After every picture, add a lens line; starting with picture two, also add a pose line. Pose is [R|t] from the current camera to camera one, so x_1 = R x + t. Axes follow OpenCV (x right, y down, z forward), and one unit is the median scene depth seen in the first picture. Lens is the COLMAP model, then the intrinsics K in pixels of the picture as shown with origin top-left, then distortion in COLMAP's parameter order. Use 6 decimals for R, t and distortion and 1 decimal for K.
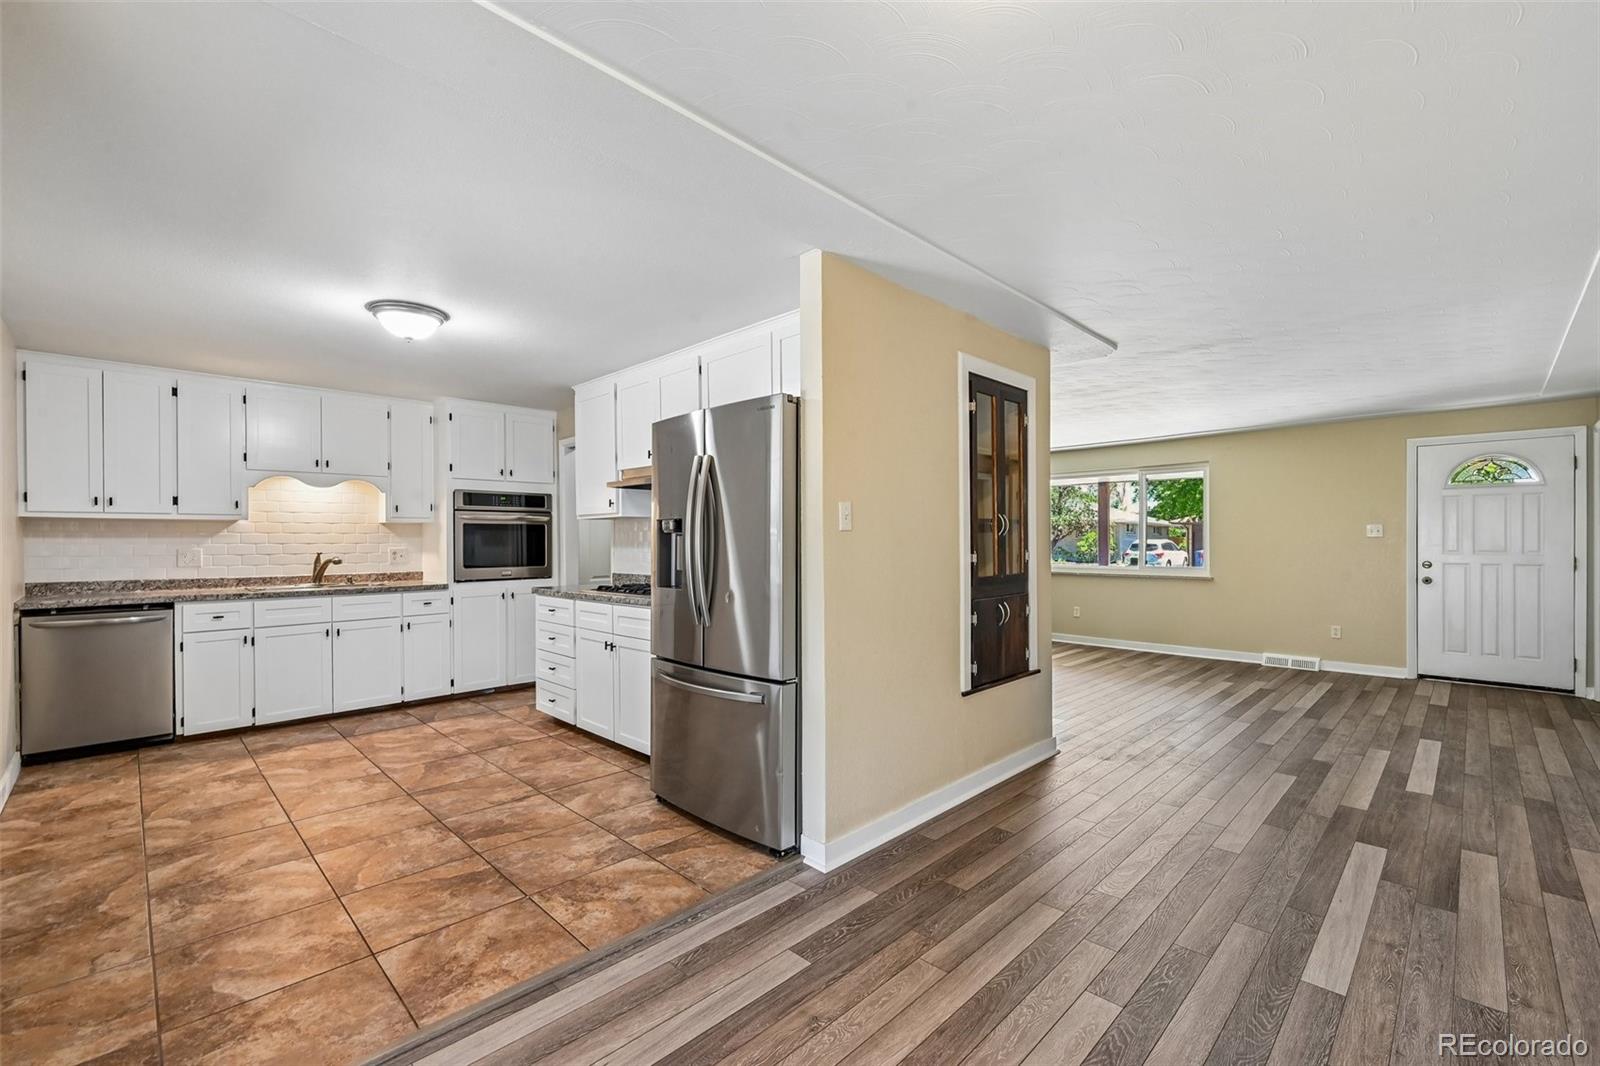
lens RADIAL K [[677.0, 0, 811.8], [0, 677.0, 543.9], [0, 0, 1]] dist [0.000811, -0.000268]
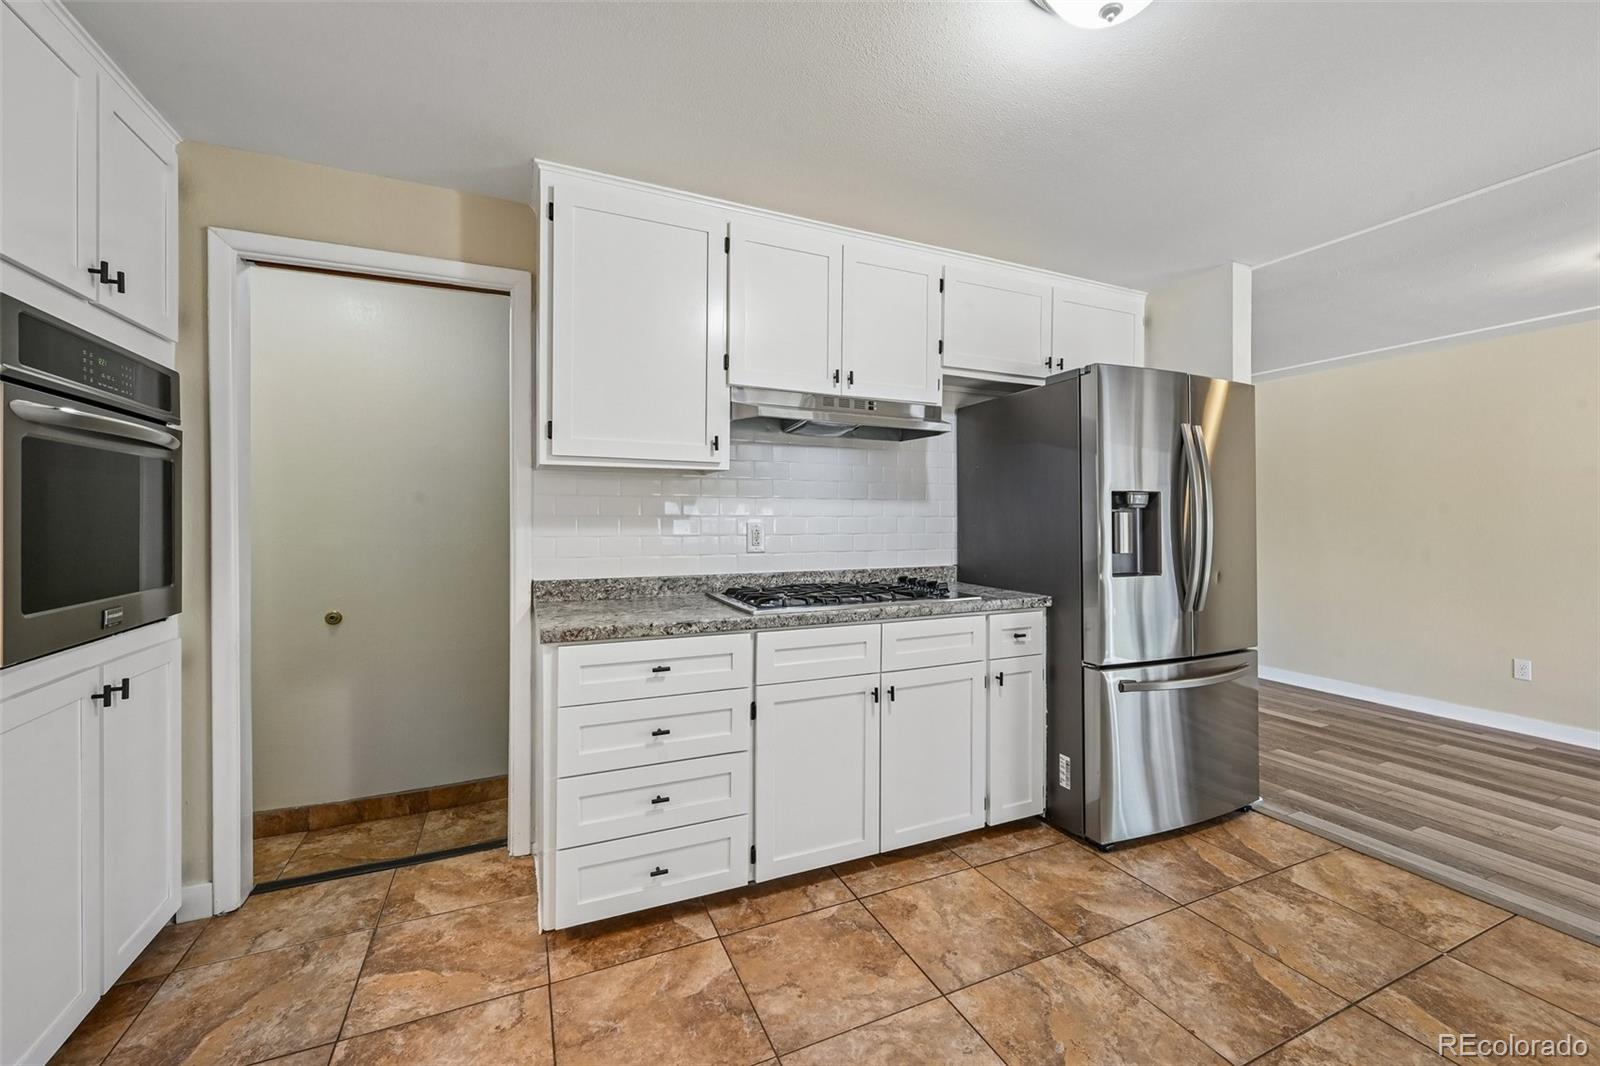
lens RADIAL K [[650.4, 0, 811.9], [0, 650.4, 519.5], [0, 0, 1]] dist [0.001459, 0.000350]
pose [[0.352235, 0.004962, 0.935899, -0.776904], [-0.003210, 0.999986, -0.004093, 0.001473], [-0.935906, -0.001563, 0.352246, 0.782871]]
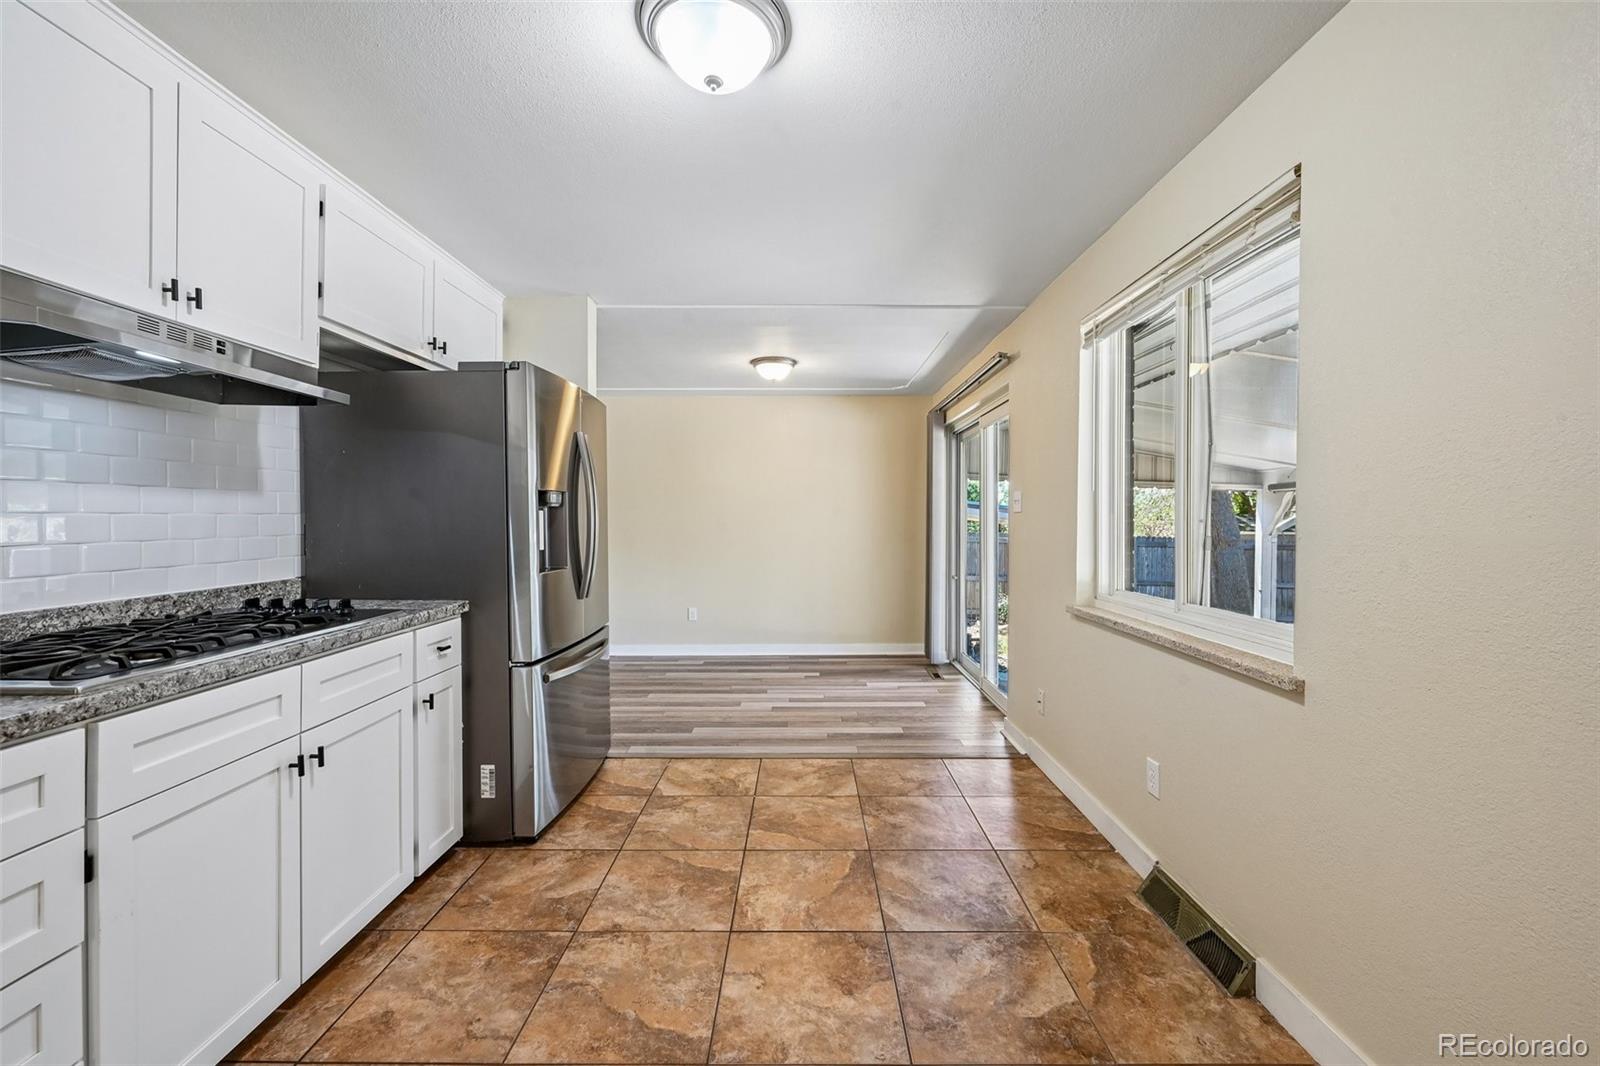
lens RADIAL K [[640.9, 0, 804.5], [0, 640.9, 525.6], [0, 0, 1]] dist [0.001397, 0.000127]
pose [[-0.701117, -0.004728, 0.713031, -0.730707], [0.002622, 0.999954, 0.009209, 0.000875], [-0.713042, 0.008326, -0.701072, 0.965354]]
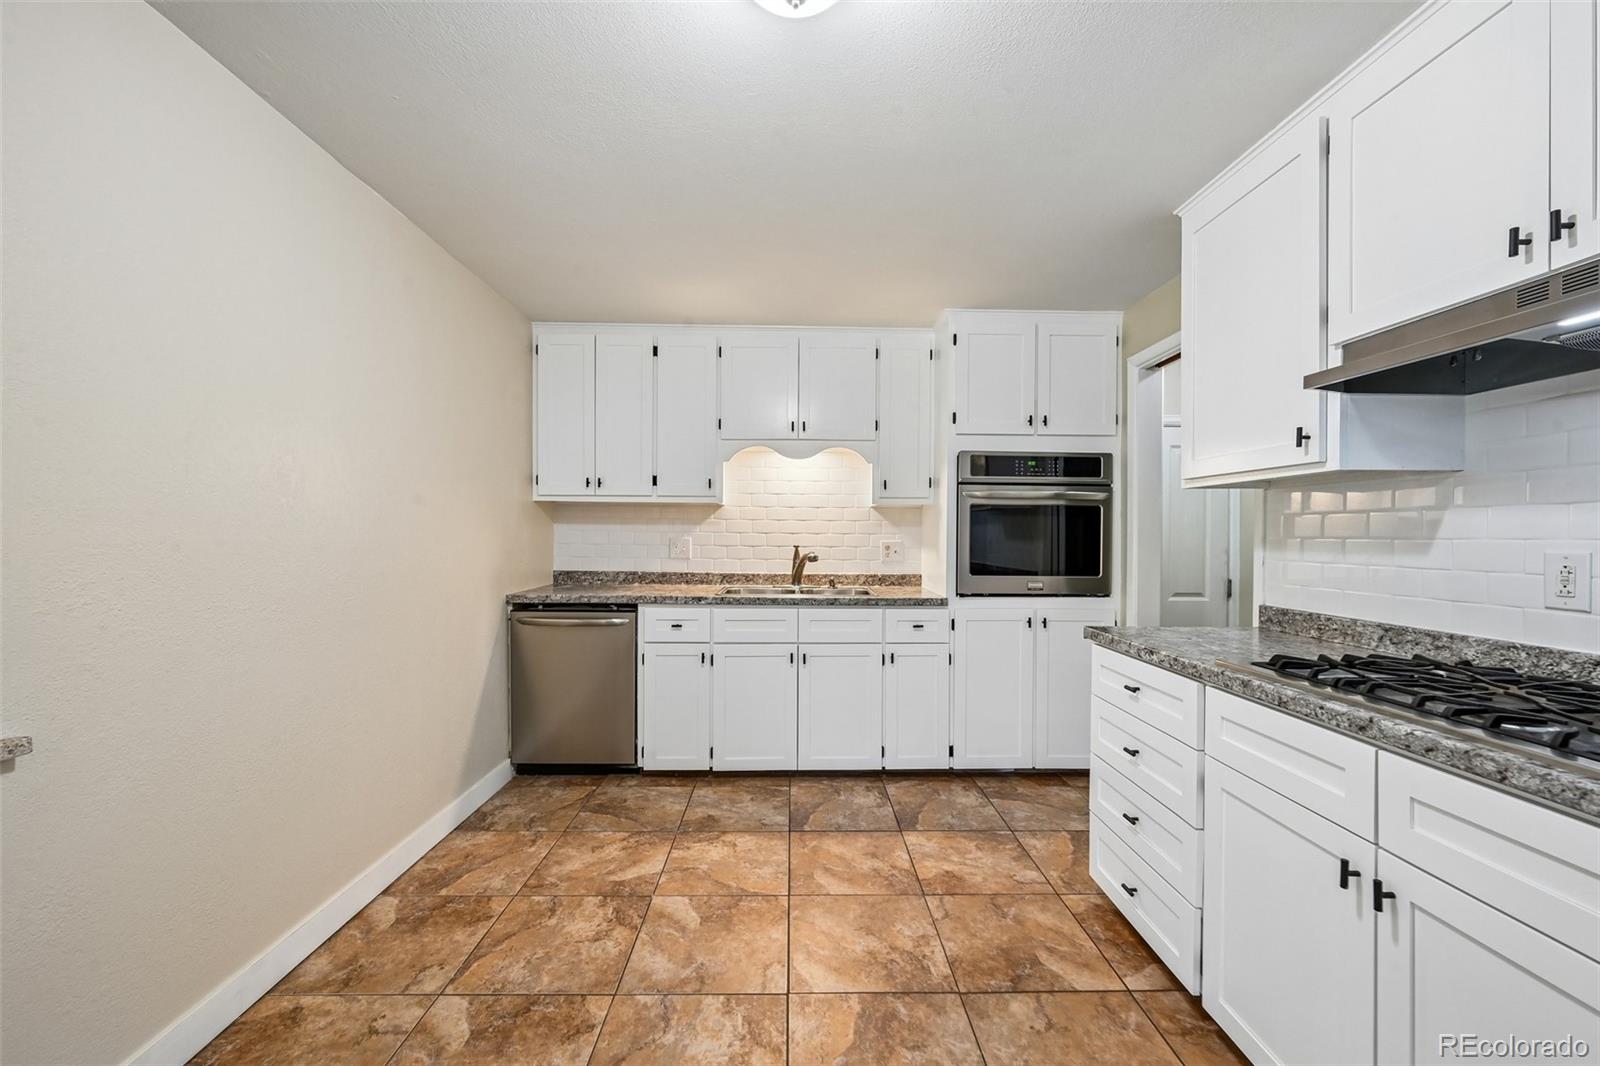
lens RADIAL K [[634.8, 0, 800.0], [0, 634.8, 533.0], [0, 0, 1]] dist [-0.001182, -0.000038]
pose [[0.711394, 0.010686, -0.702712, -0.255793], [-0.014603, 0.999893, 0.000422, -0.001410], [0.702641, 0.009962, 0.711474, 0.566246]]
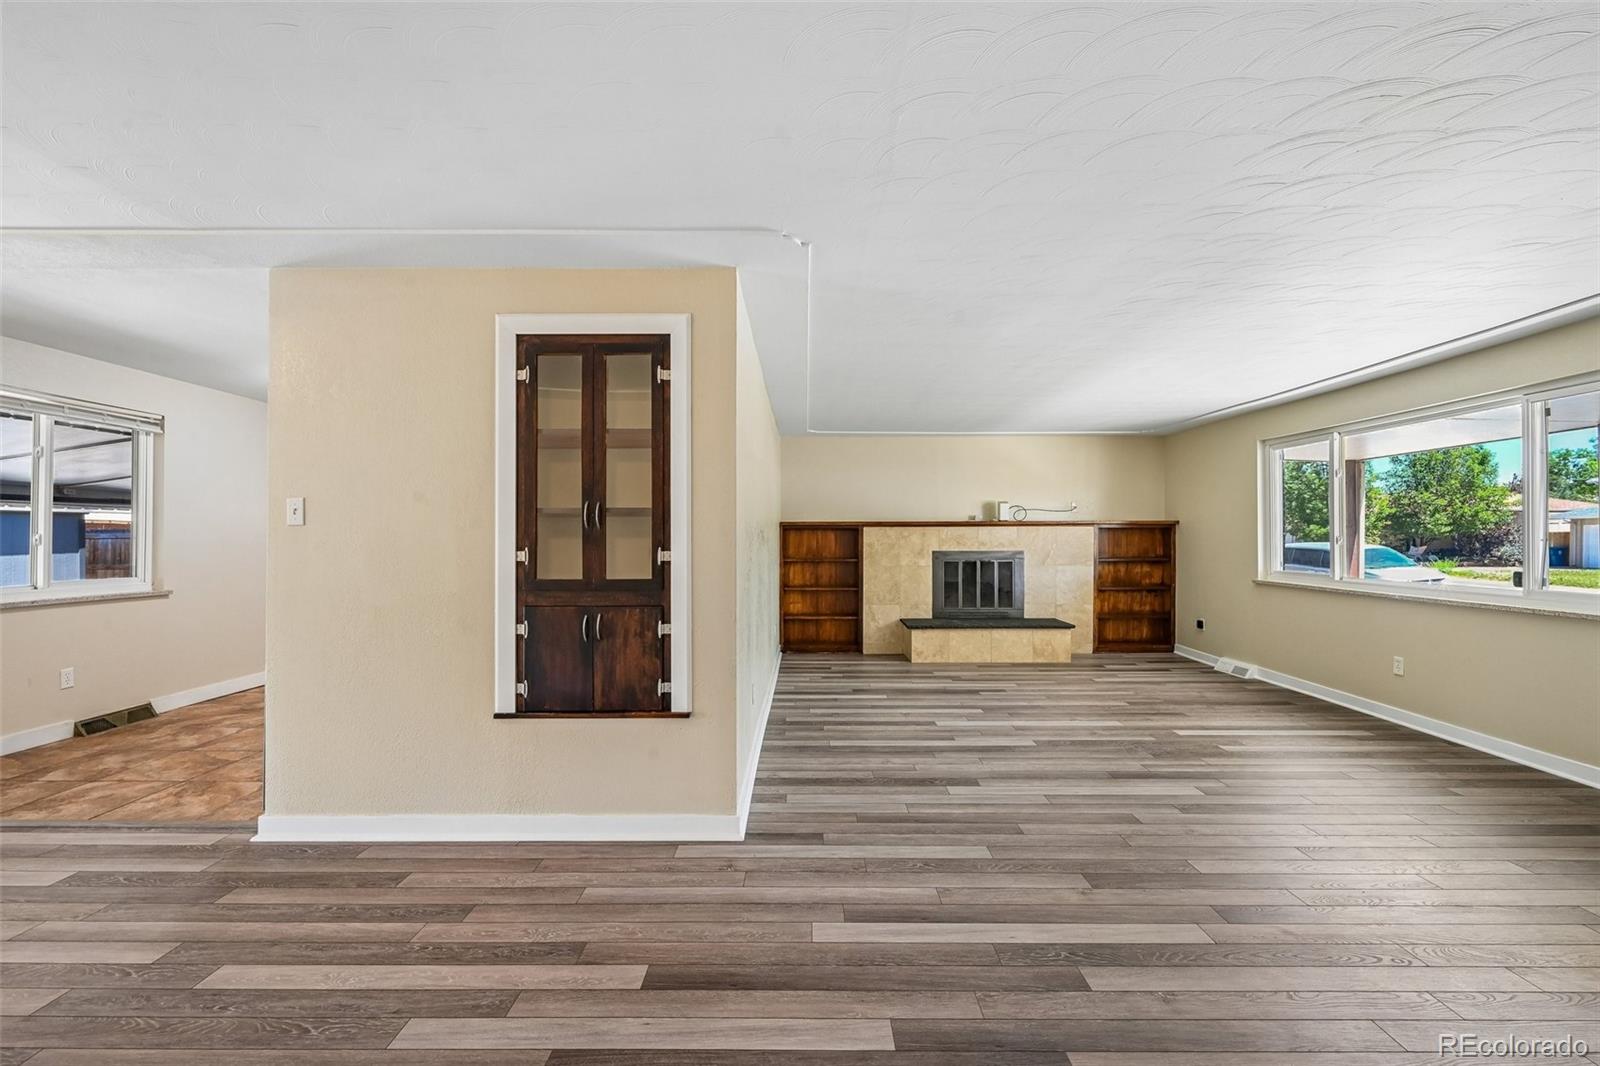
lens RADIAL K [[651.9, 0, 802.8], [0, 651.9, 534.0], [0, 0, 1]] dist [-0.001101, -0.000054]
pose [[0.698951, -0.000656, -0.715169, 0.811595], [-0.004845, 0.999972, -0.005653, -0.002511], [0.715153, 0.007416, 0.698928, 0.527011]]
